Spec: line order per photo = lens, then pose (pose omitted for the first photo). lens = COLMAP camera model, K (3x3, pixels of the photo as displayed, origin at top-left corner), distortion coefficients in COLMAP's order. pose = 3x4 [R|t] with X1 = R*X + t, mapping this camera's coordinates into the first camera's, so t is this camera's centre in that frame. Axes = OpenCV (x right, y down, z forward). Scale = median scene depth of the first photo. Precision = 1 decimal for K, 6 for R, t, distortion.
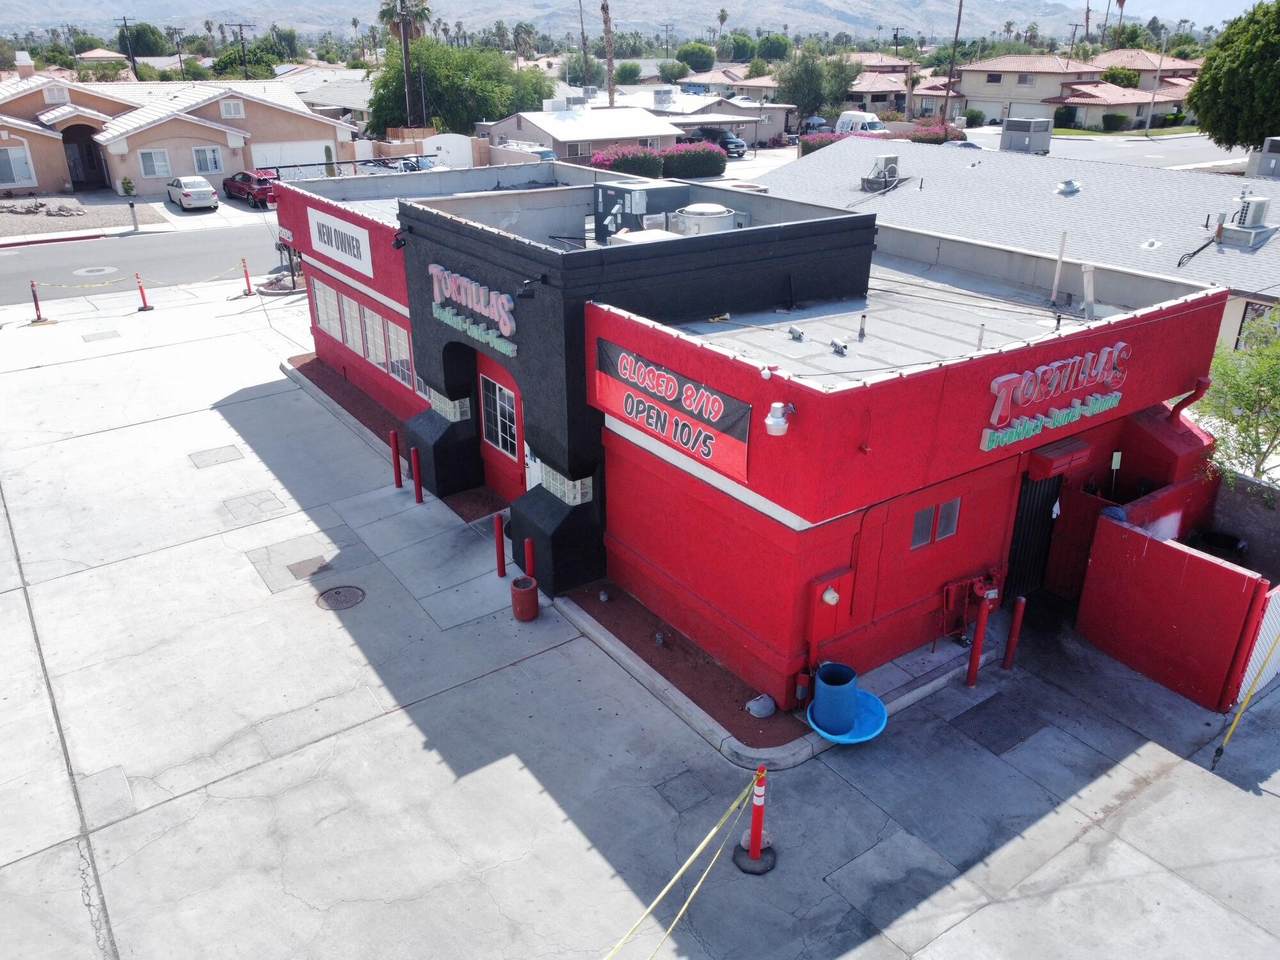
lens RADIAL K [[959.0, 0, 640.0], [0, 959.0, 480.0], [0, 0, 1]] dist [0.003079, -0.000105]
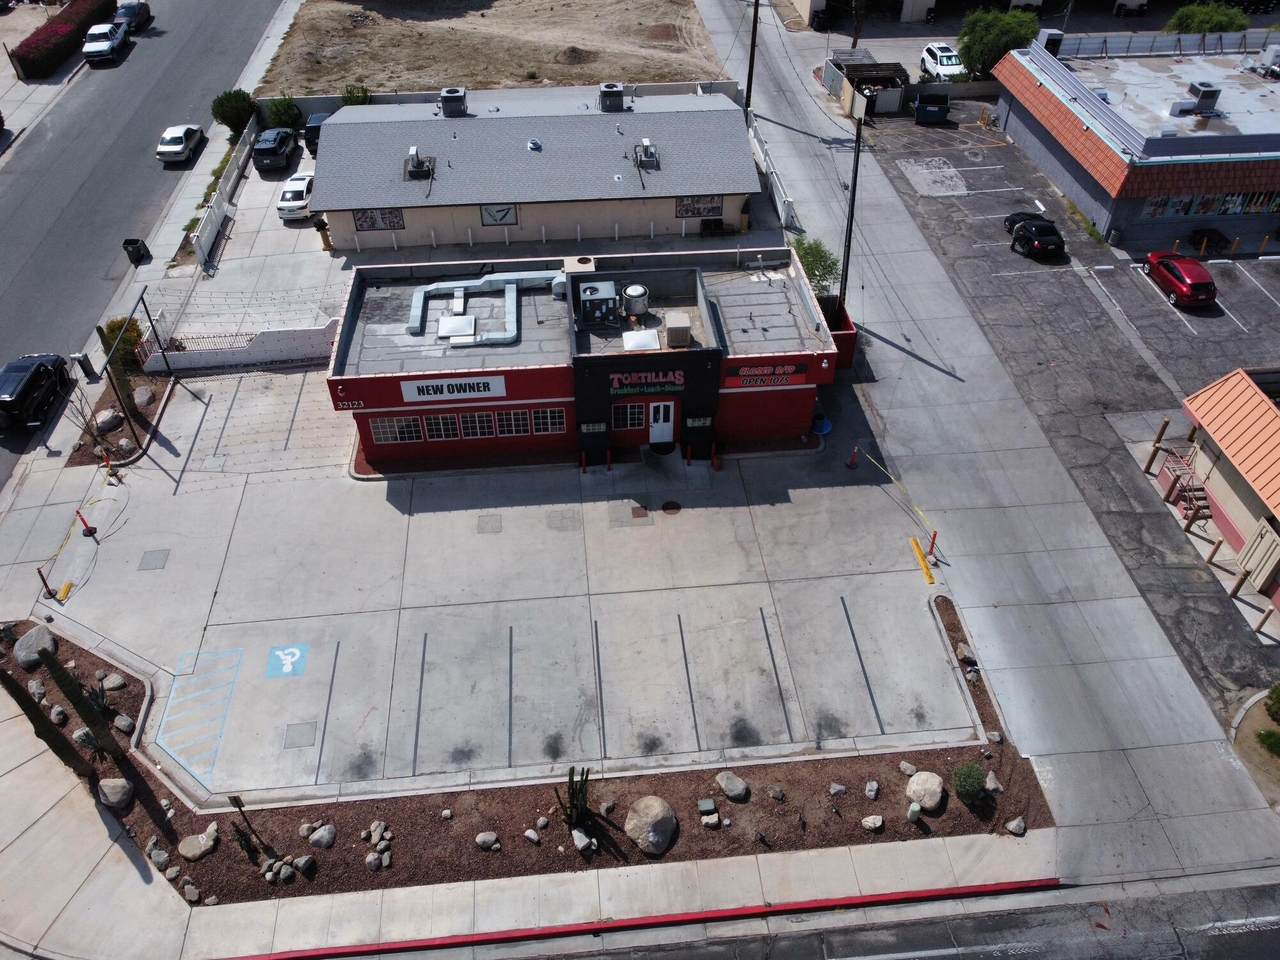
lens RADIAL K [[959.0, 0, 640.0], [0, 959.0, 480.0], [0, 0, 1]] dist [0.003079, -0.000105]
pose [[0.494689, -0.590020, 0.638090, -1.672638], [0.357048, 0.807376, 0.469745, -1.000141], [-0.792338, -0.004549, 0.610066, -0.415461]]
